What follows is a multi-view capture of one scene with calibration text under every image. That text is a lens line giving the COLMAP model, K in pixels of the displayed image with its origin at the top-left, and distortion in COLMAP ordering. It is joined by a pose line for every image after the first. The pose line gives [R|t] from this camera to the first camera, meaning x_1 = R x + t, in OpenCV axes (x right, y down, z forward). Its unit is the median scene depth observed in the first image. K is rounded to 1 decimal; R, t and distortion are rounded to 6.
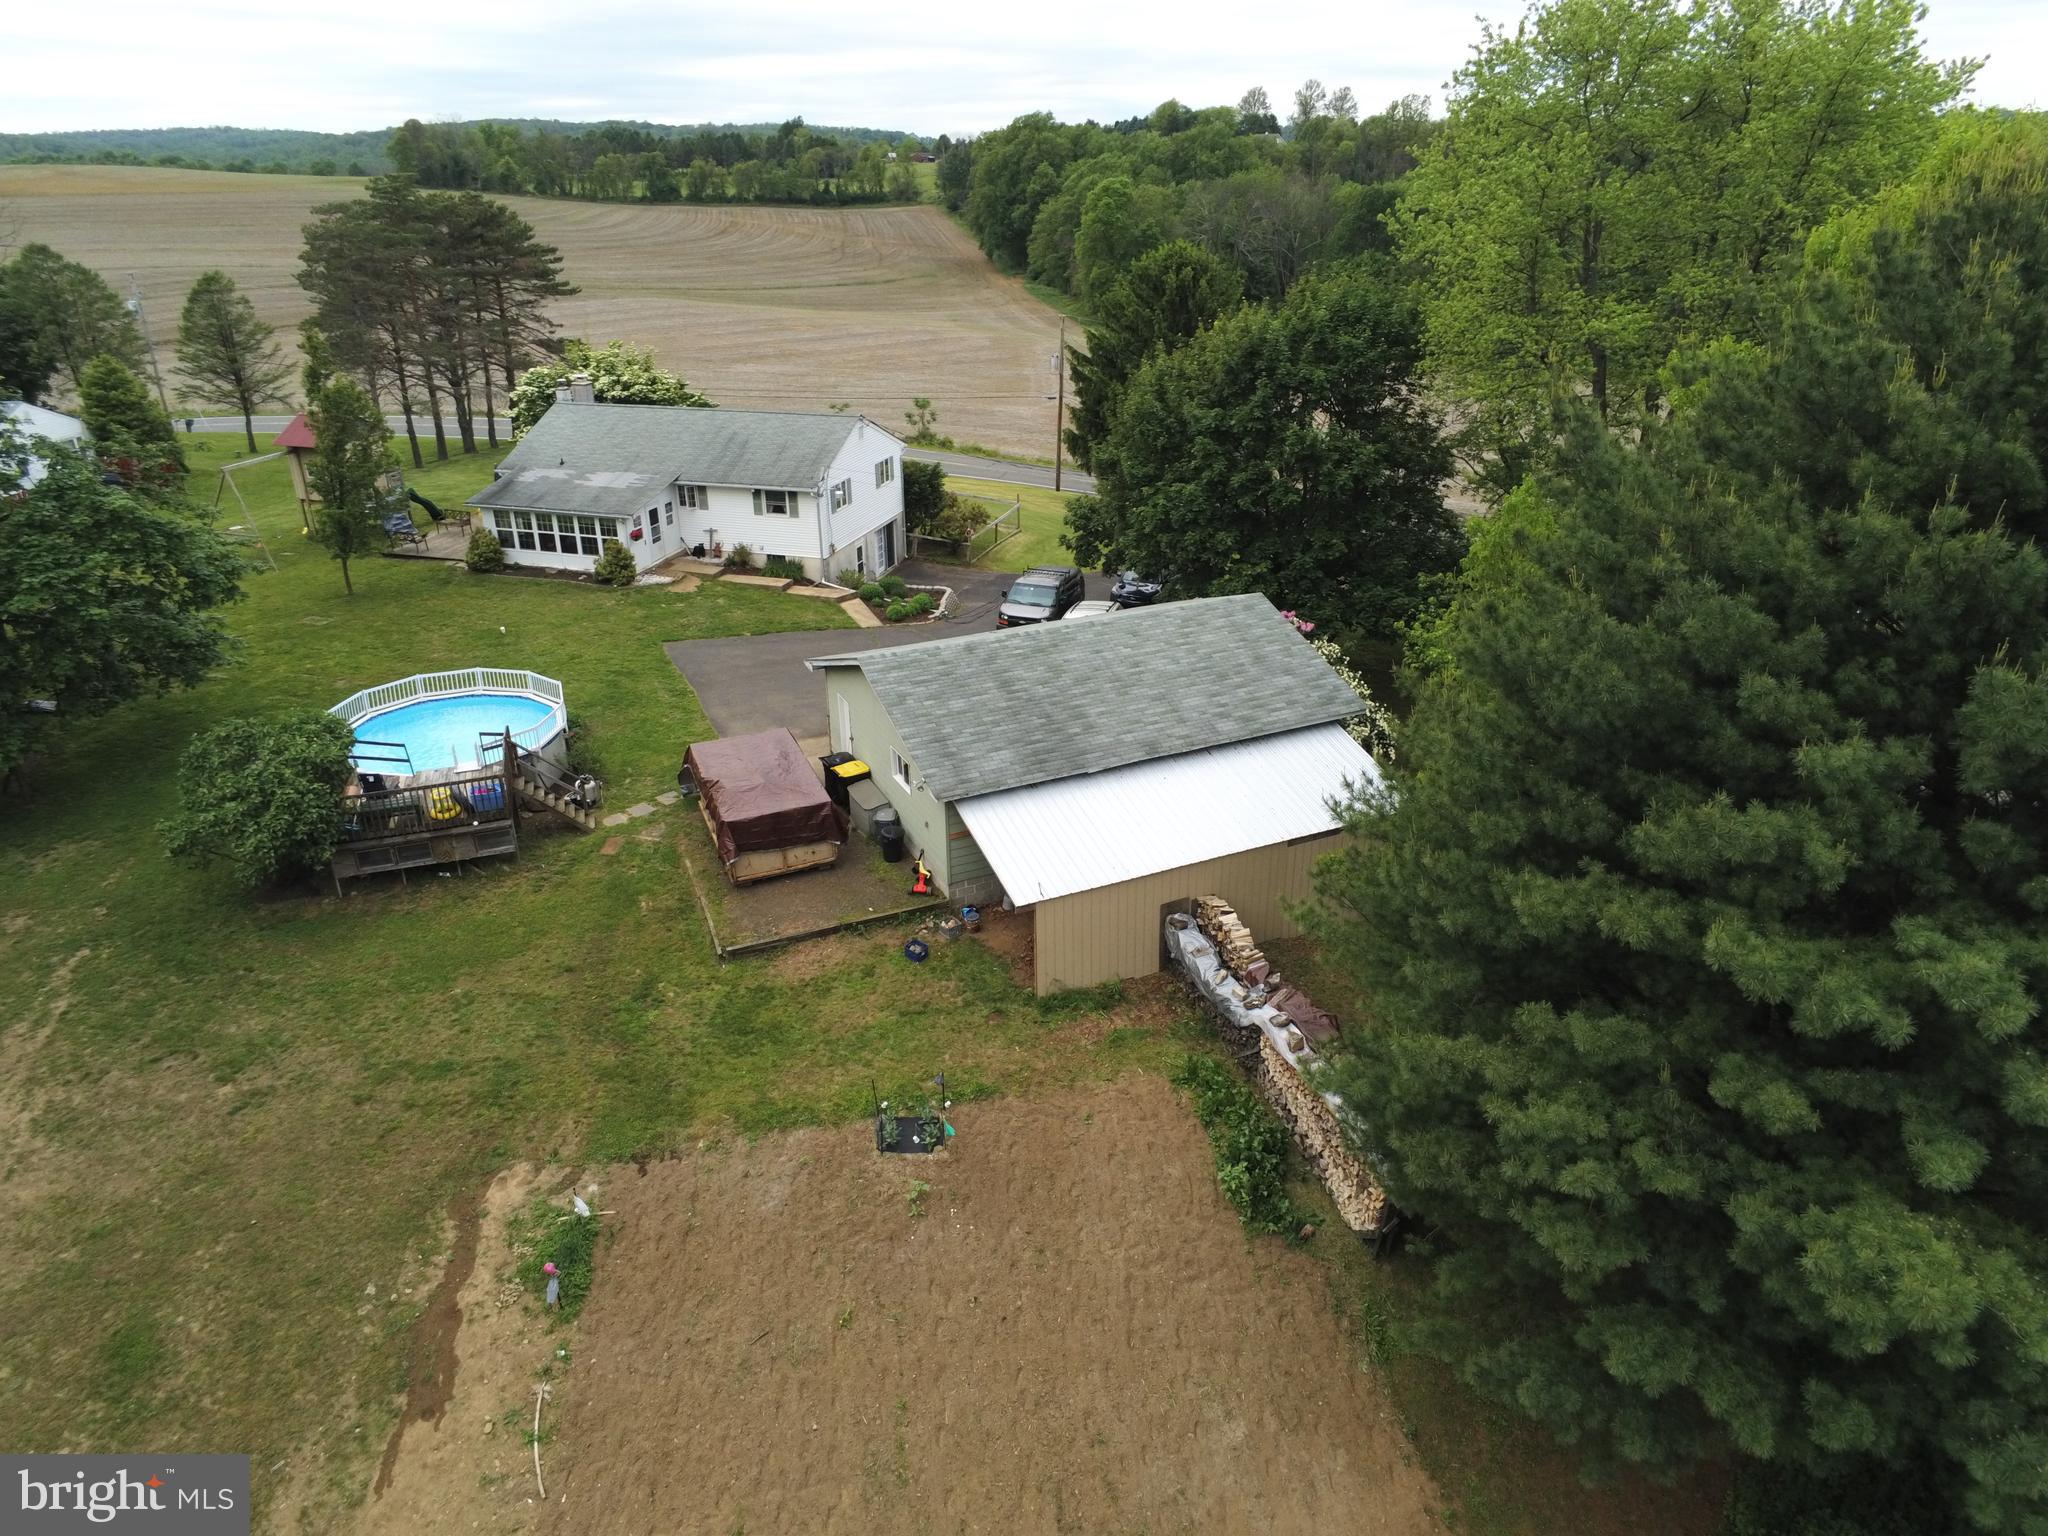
lens RADIAL K [[1330.3, 0, 1022.5], [0, 1330.3, 775.8], [0, 0, 1]] dist [-0.000210, 0.000544]
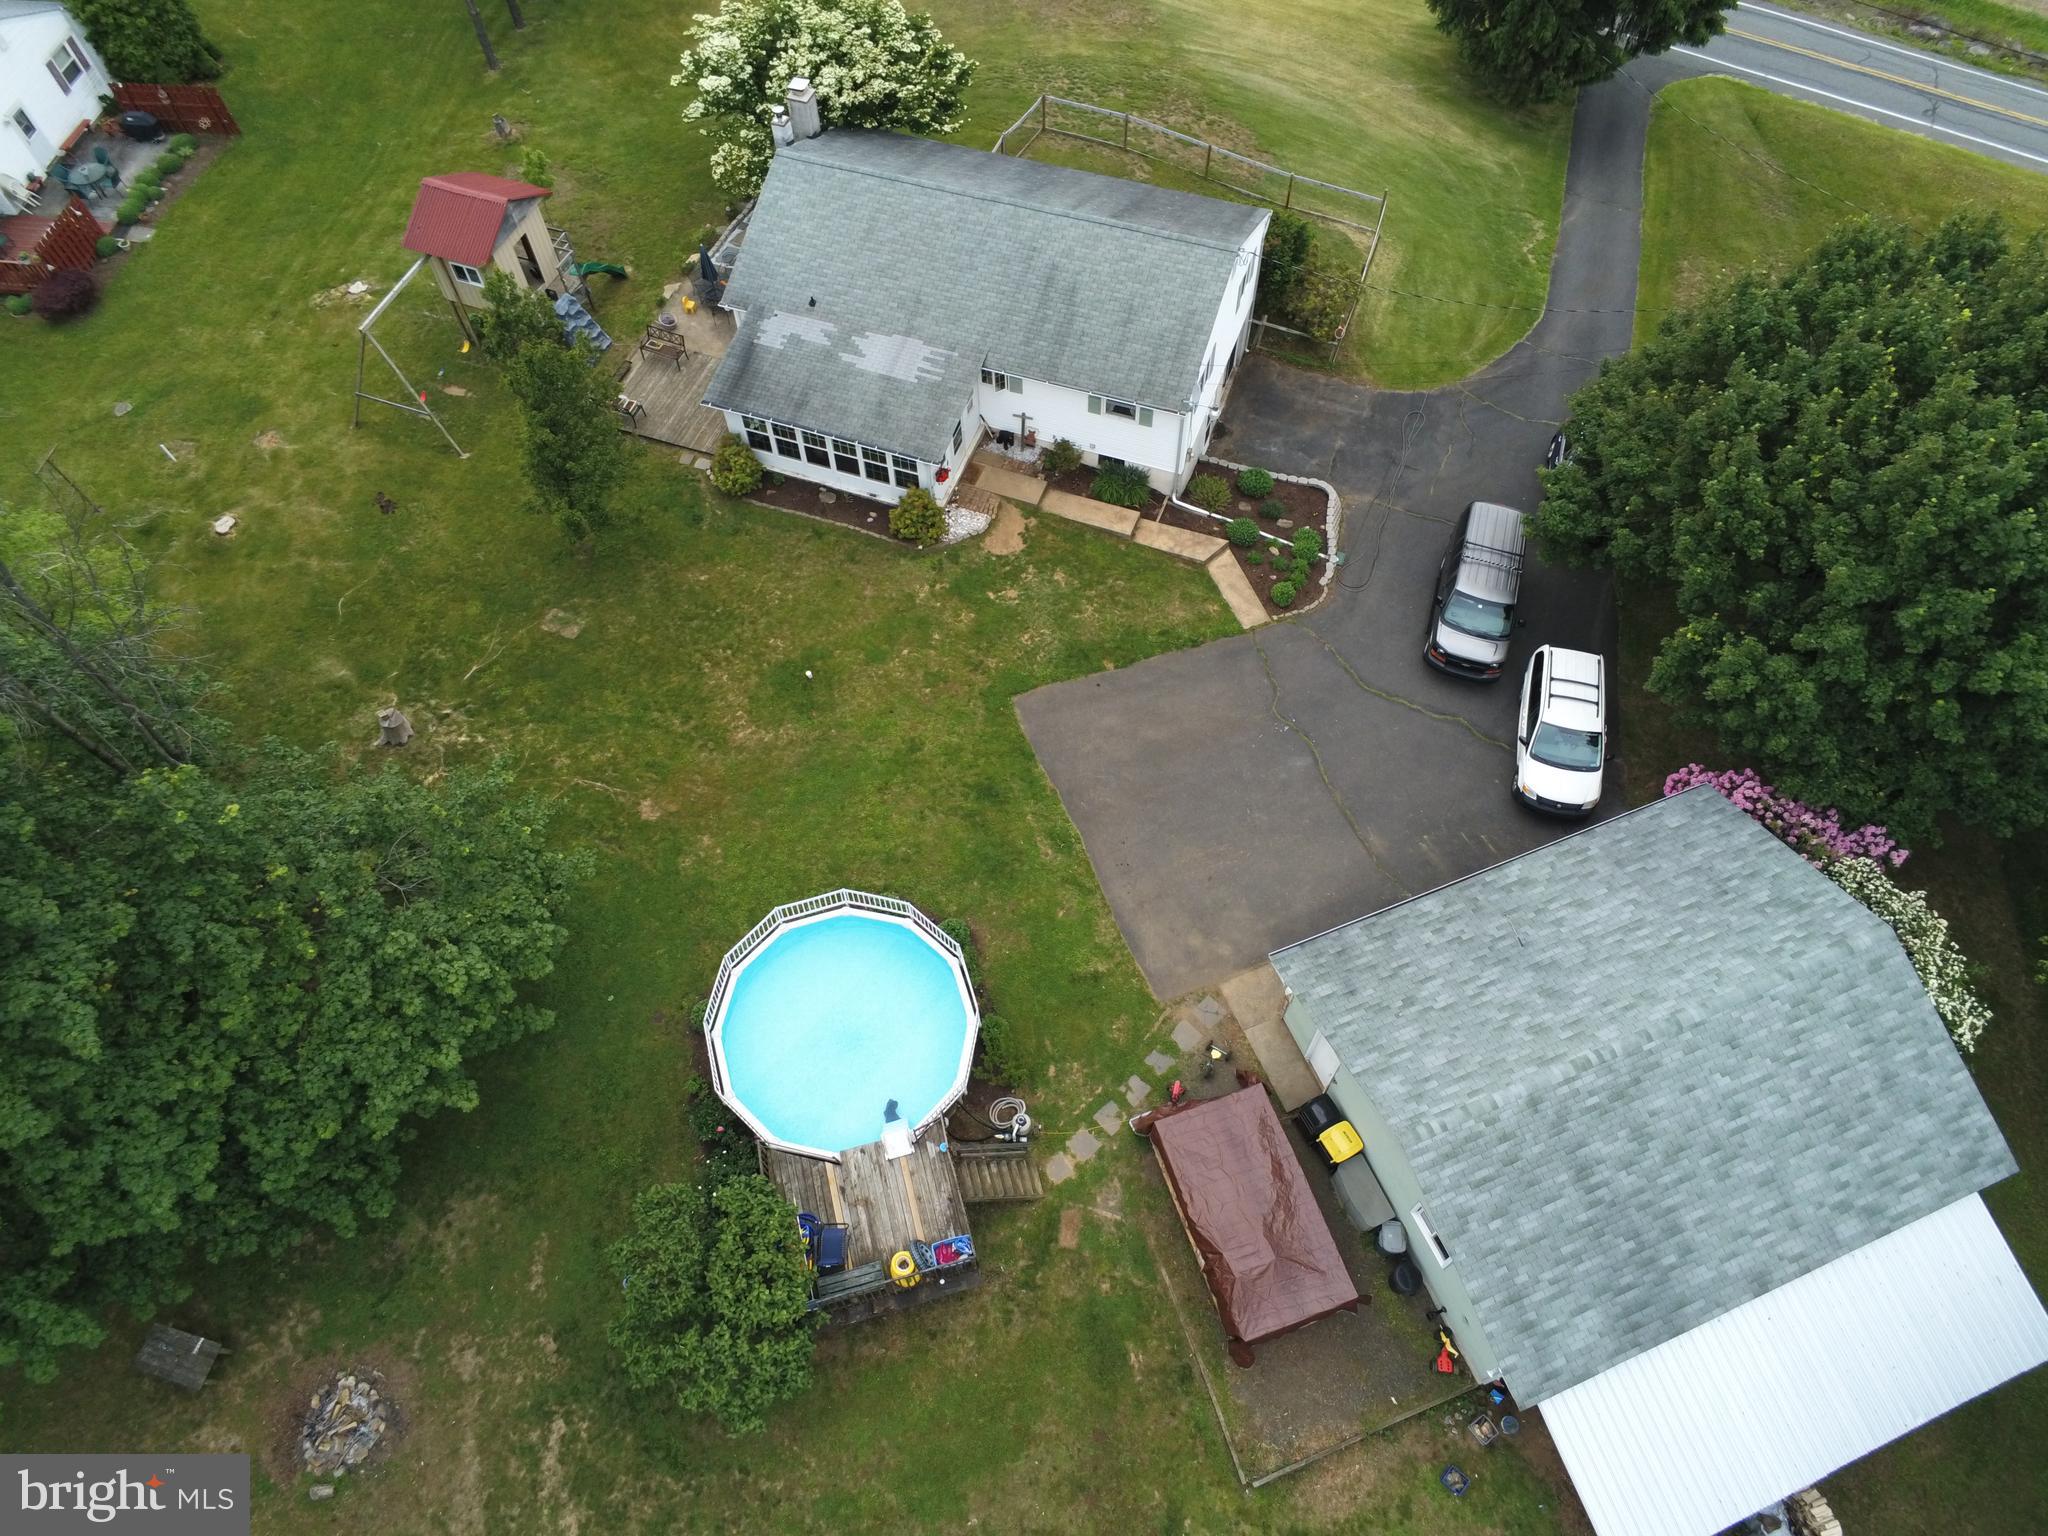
lens RADIAL K [[1330.3, 0, 1020.4], [0, 1330.3, 767.1], [0, 0, 1]] dist [-0.000210, 0.000544]
pose [[0.998606, 0.037500, -0.037135, -0.309588], [-0.010550, 0.831272, 0.555766, -0.669254], [0.051710, -0.554600, 0.830509, 0.421837]]
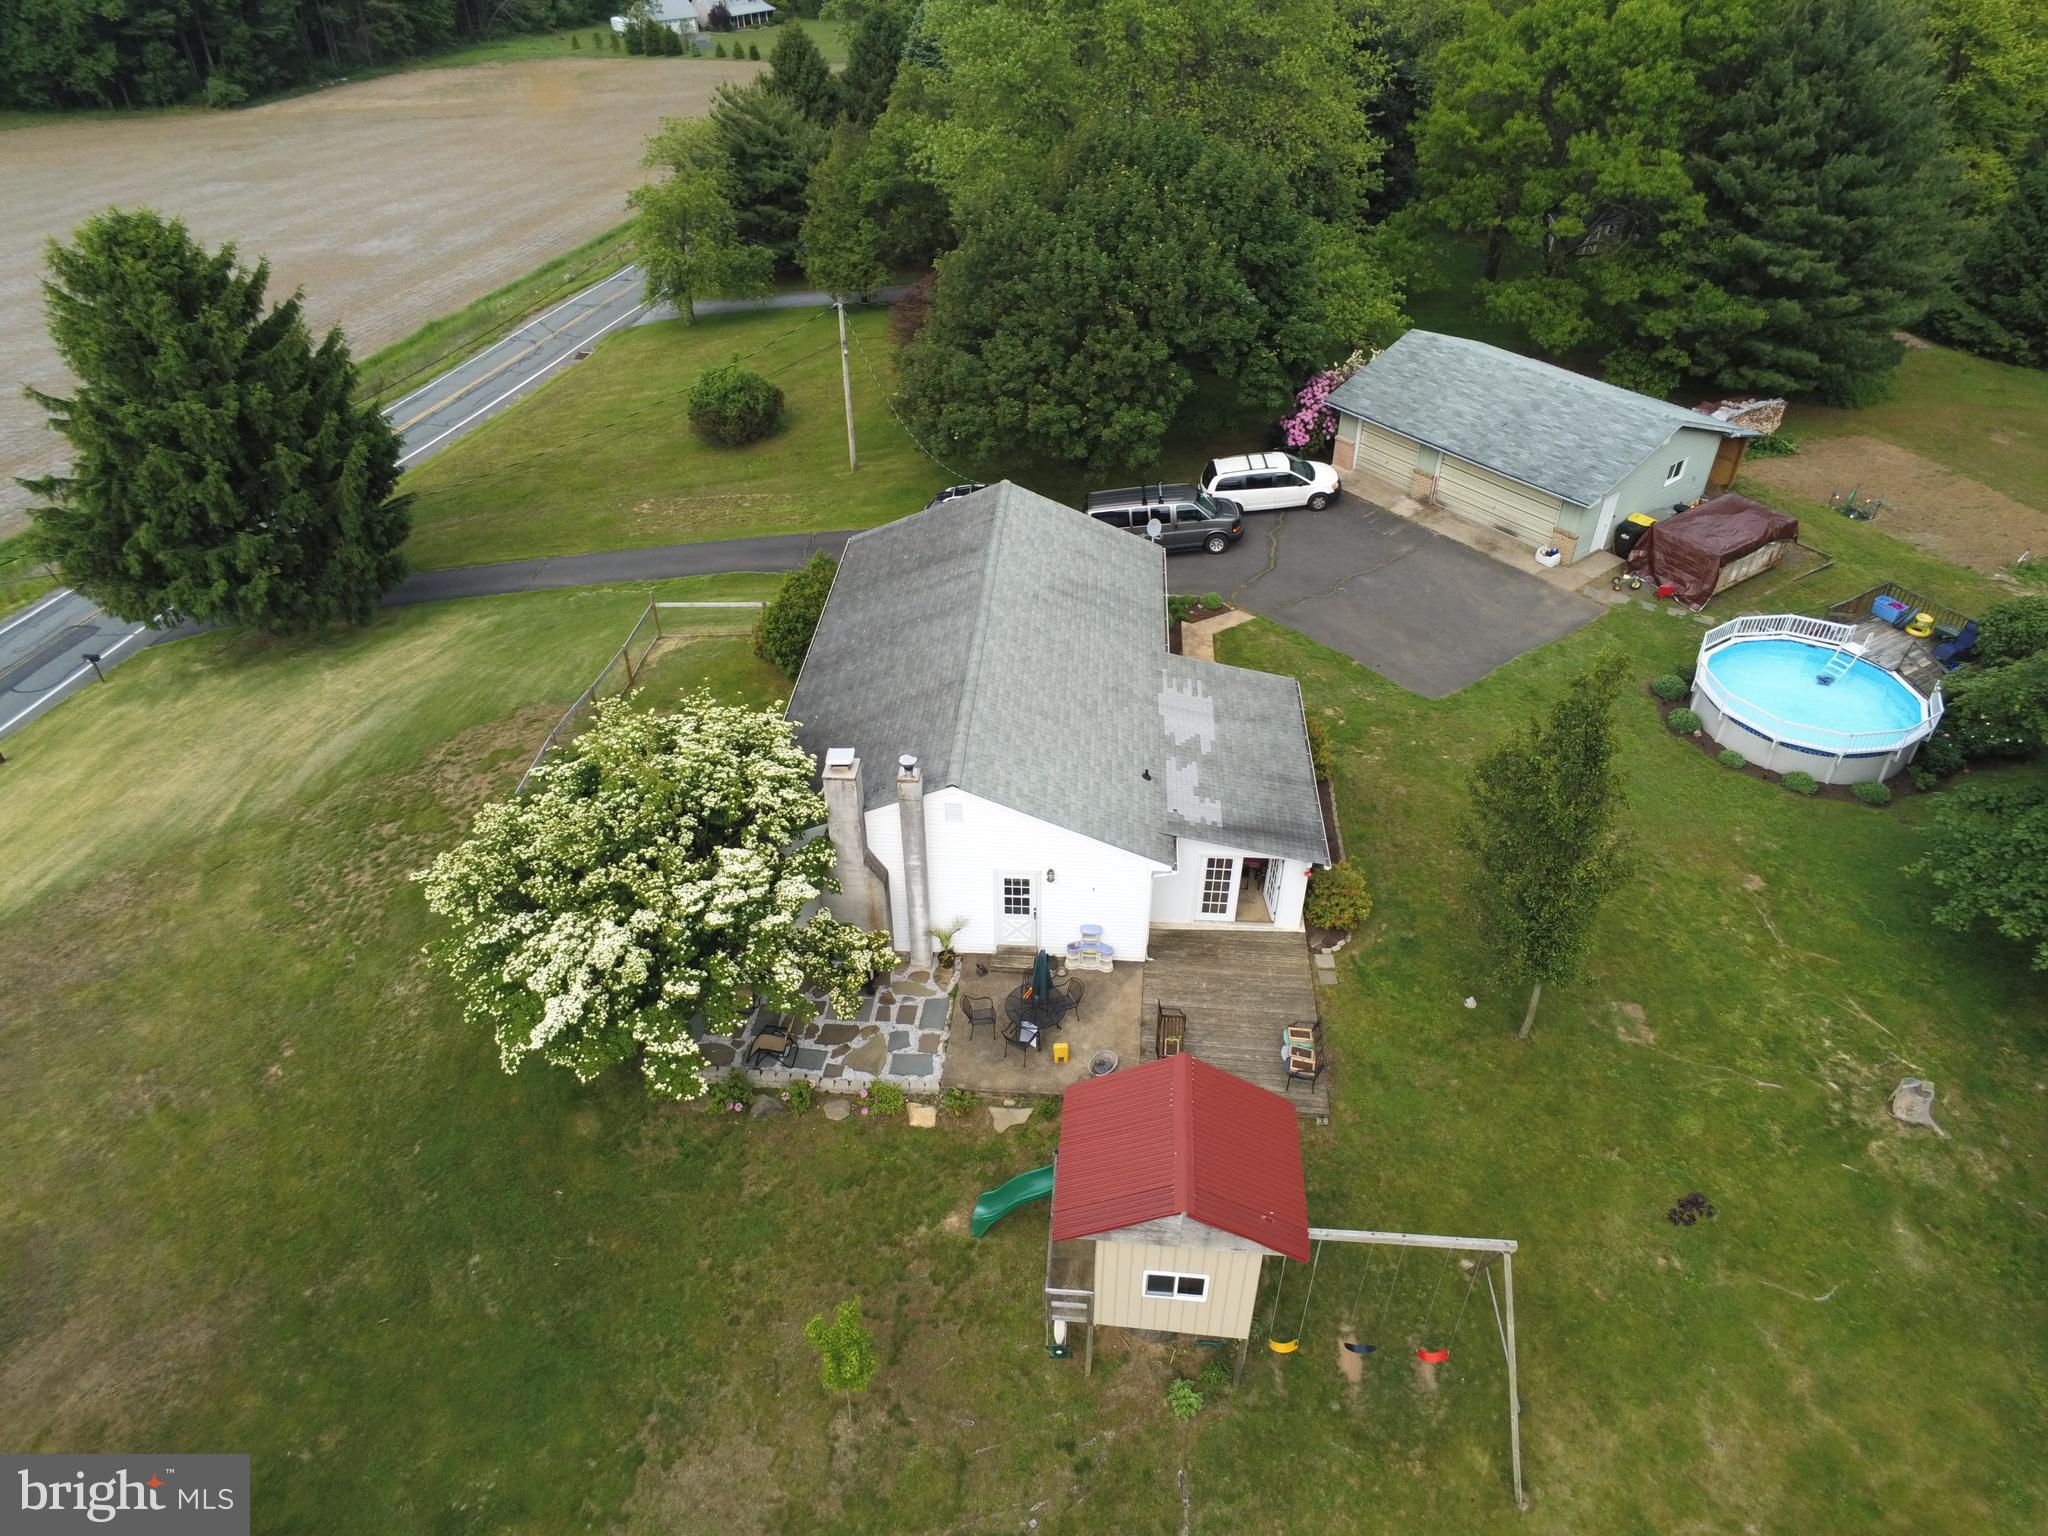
lens RADIAL K [[1330.3, 0, 1017.9], [0, 1330.3, 772.3], [0, 0, 1]] dist [-0.000210, 0.000544]
pose [[-0.225432, -0.584271, 0.779620, -1.200945], [0.416889, 0.665407, 0.619223, -0.945043], [-0.880559, 0.464608, 0.093572, 1.557256]]
